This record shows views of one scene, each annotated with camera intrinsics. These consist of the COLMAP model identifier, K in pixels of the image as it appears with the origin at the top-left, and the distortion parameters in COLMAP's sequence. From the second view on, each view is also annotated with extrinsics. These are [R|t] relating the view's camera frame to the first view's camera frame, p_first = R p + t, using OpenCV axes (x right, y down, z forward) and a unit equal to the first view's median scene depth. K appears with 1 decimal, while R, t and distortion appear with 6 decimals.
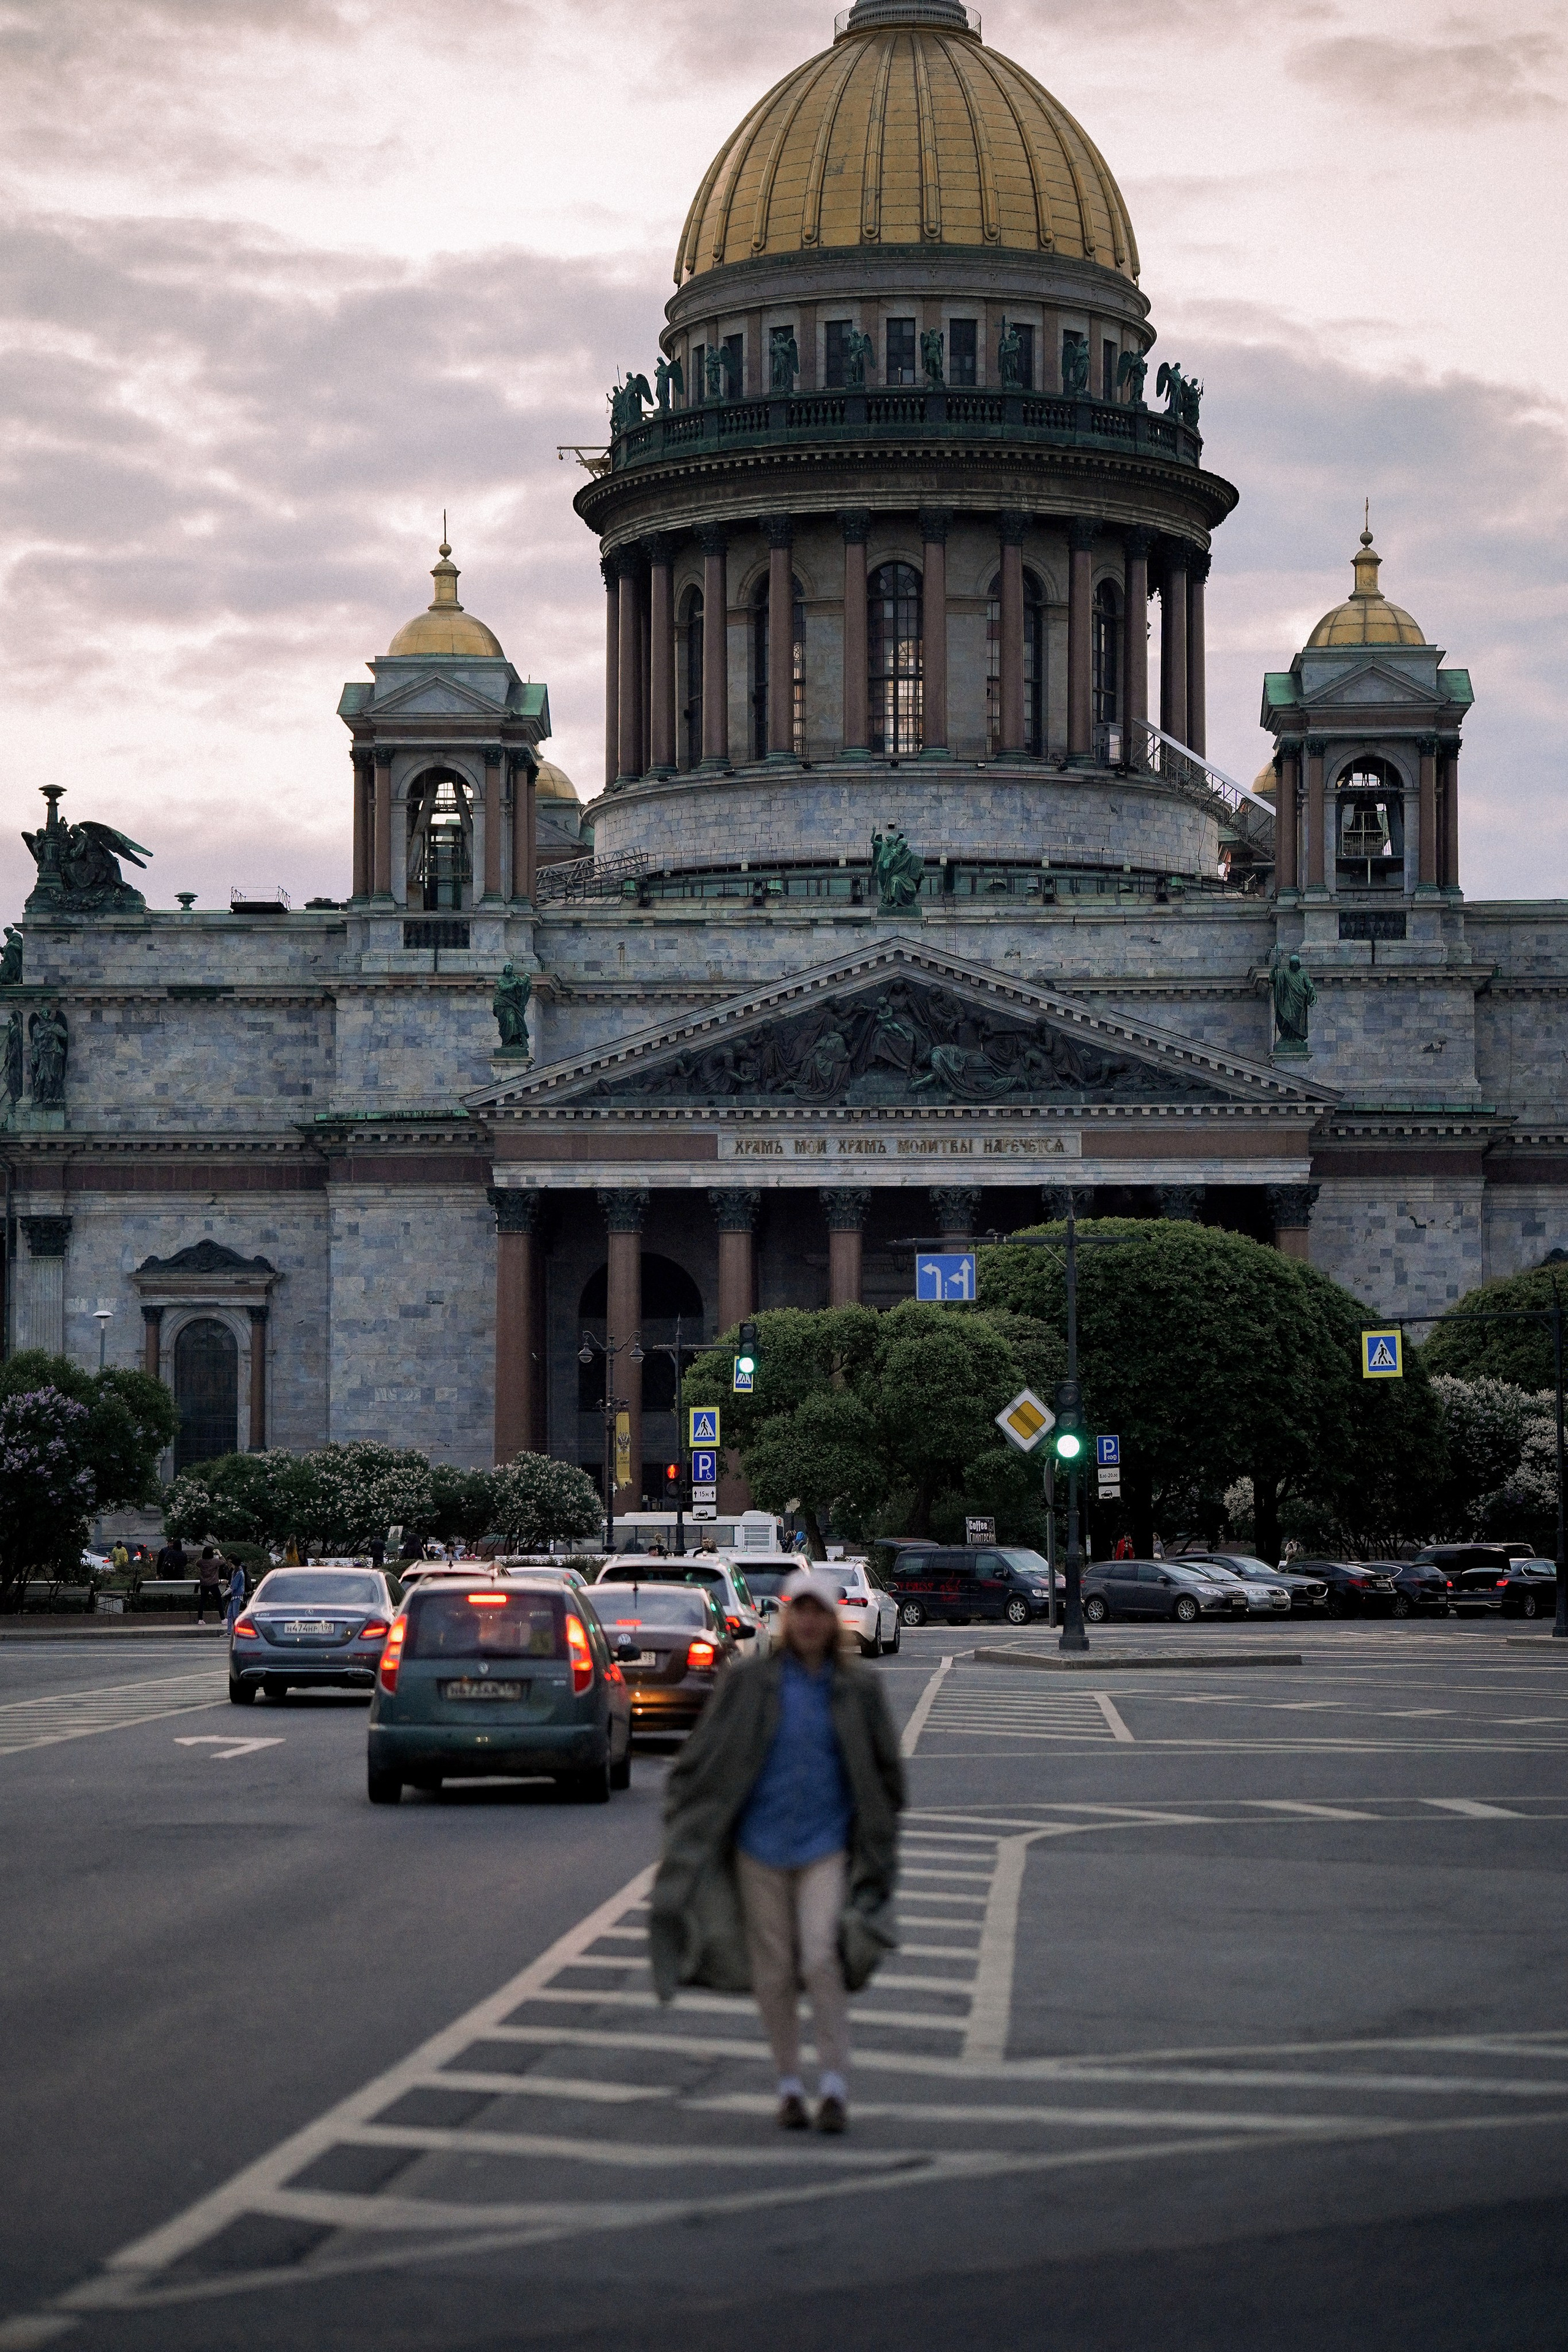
lens RADIAL K [[6174.6, 0, 743.5], [0, 6174.6, 1171.1], [0, 0, 1]] dist [0.610497, 0.465428]
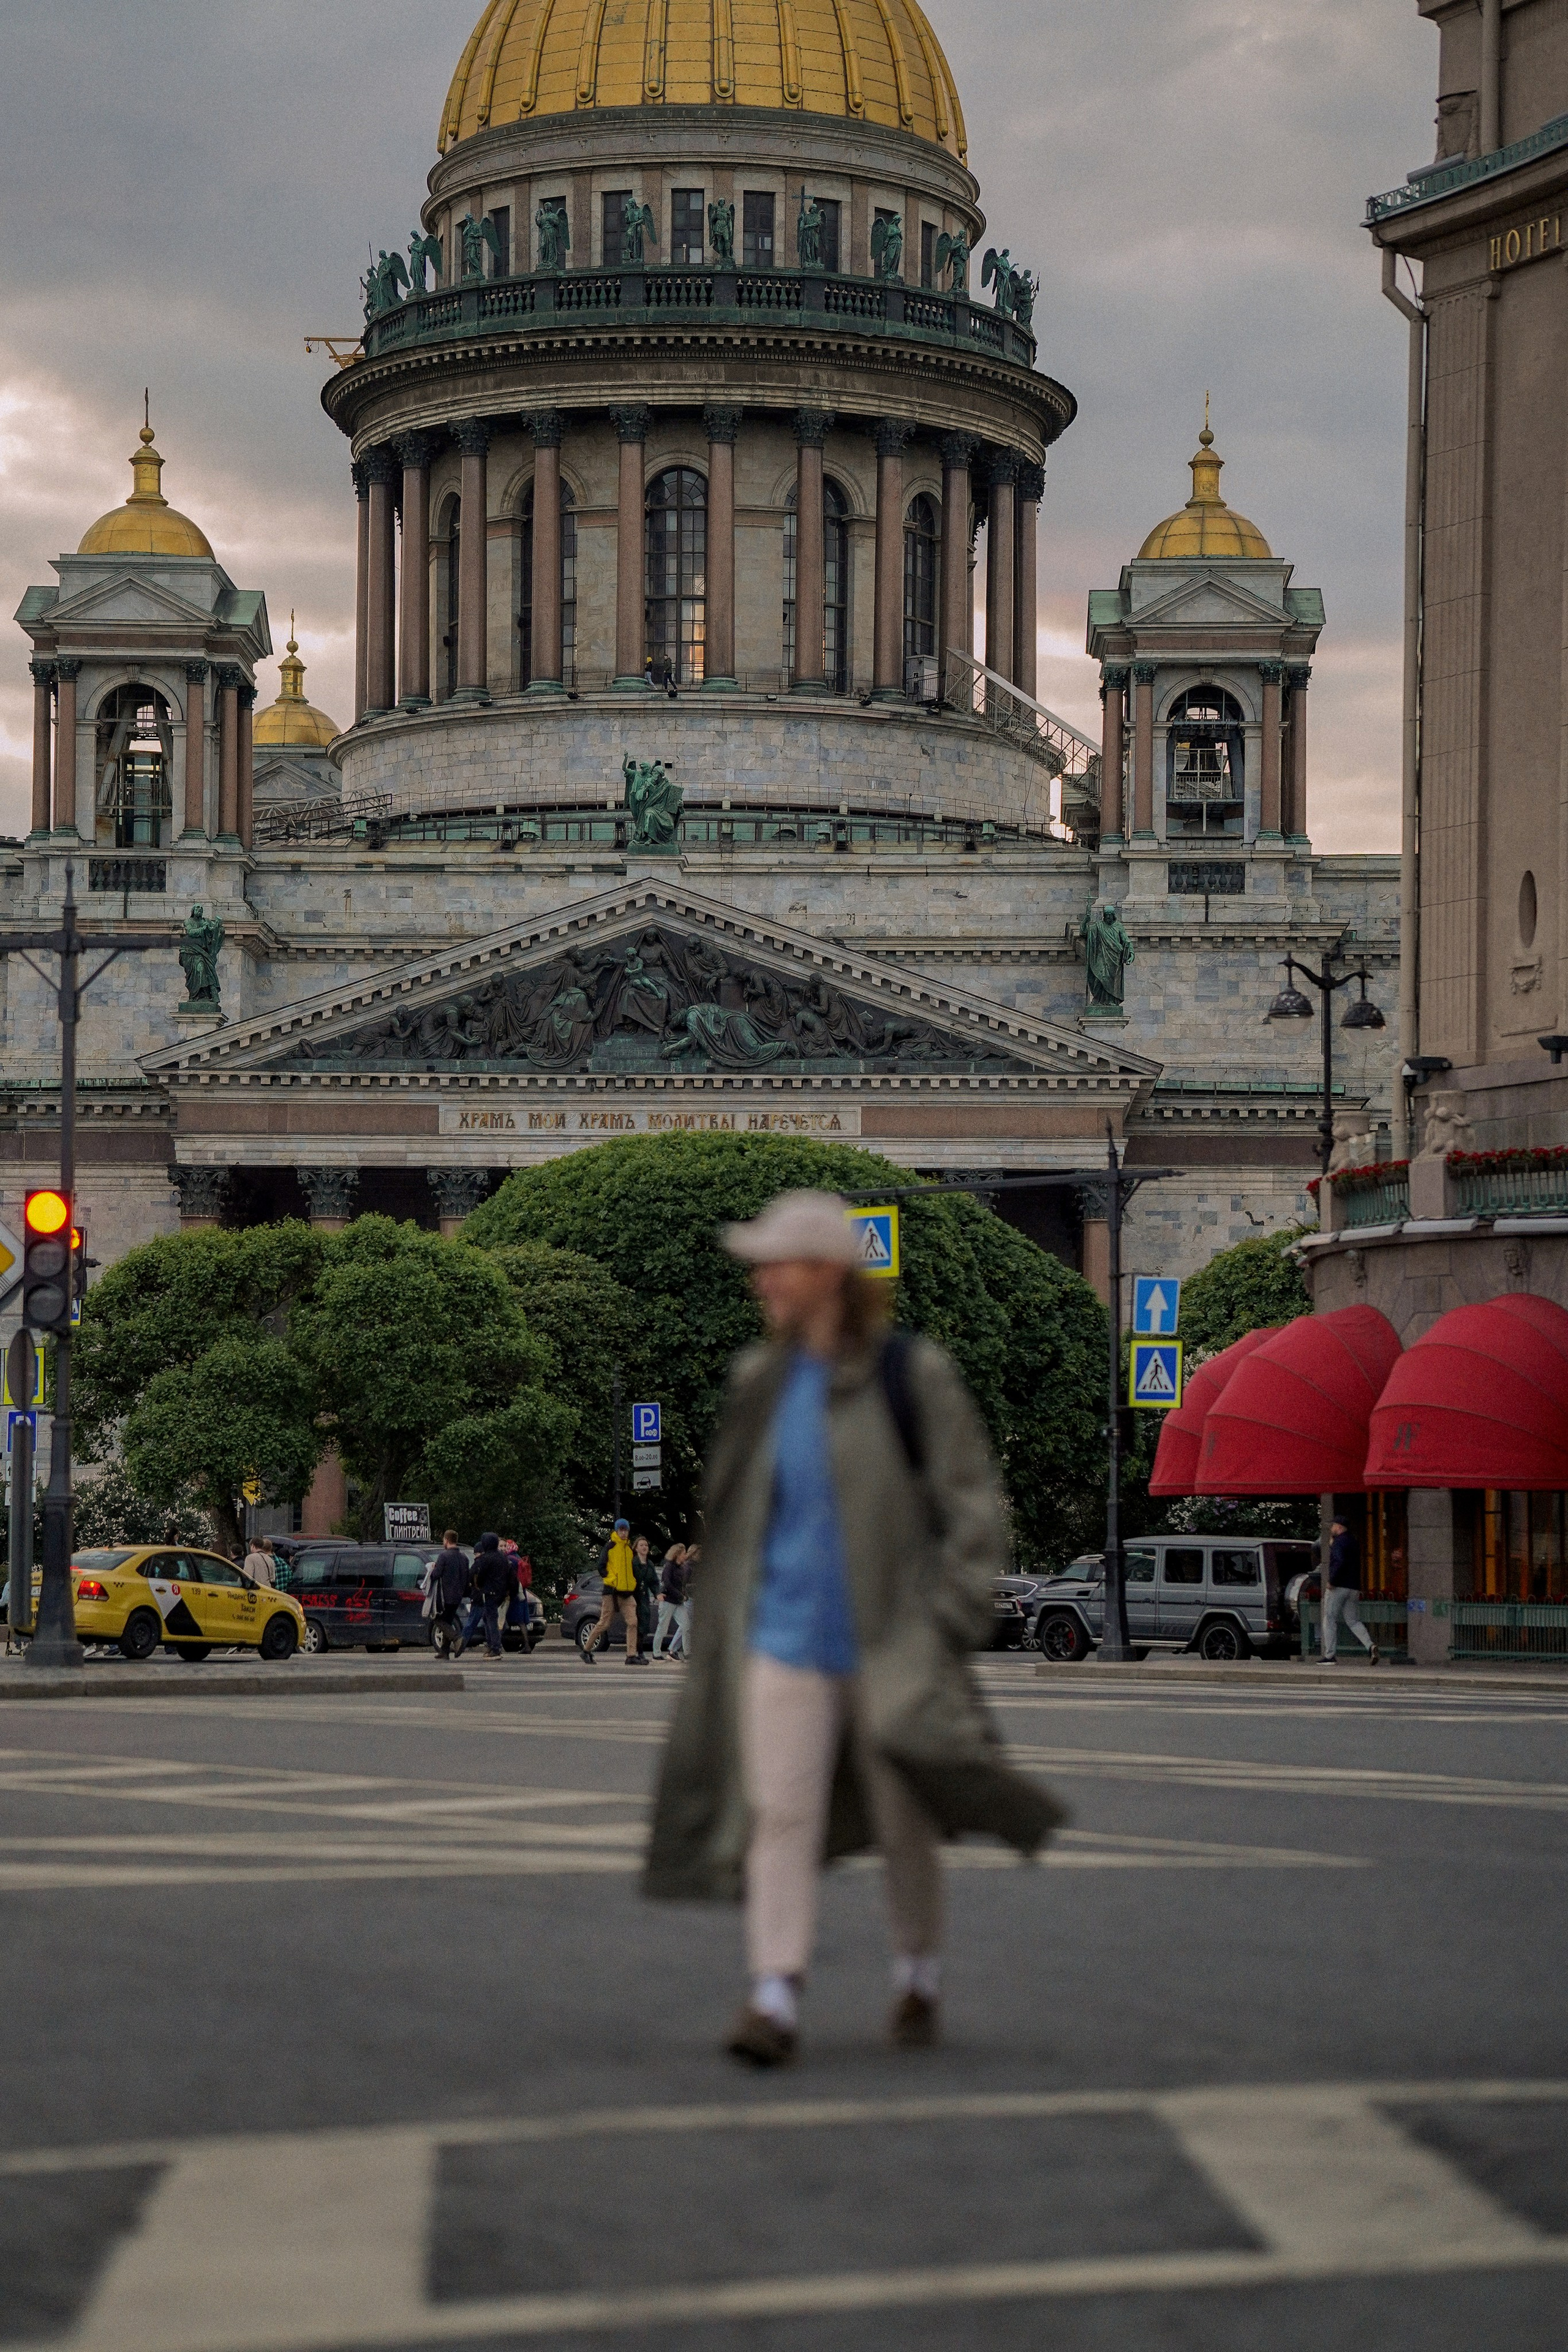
lens RADIAL K [[5707.2, 0, 784.0], [0, 5707.2, 1176.0], [0, 0, 1]] dist [0.532662, 0.228834]
pose [[0.999887, 0.009464, -0.011653, 0.051326], [-0.009671, 0.999794, -0.017827, 0.017021], [0.011482, 0.017938, 0.999773, 0.195916]]
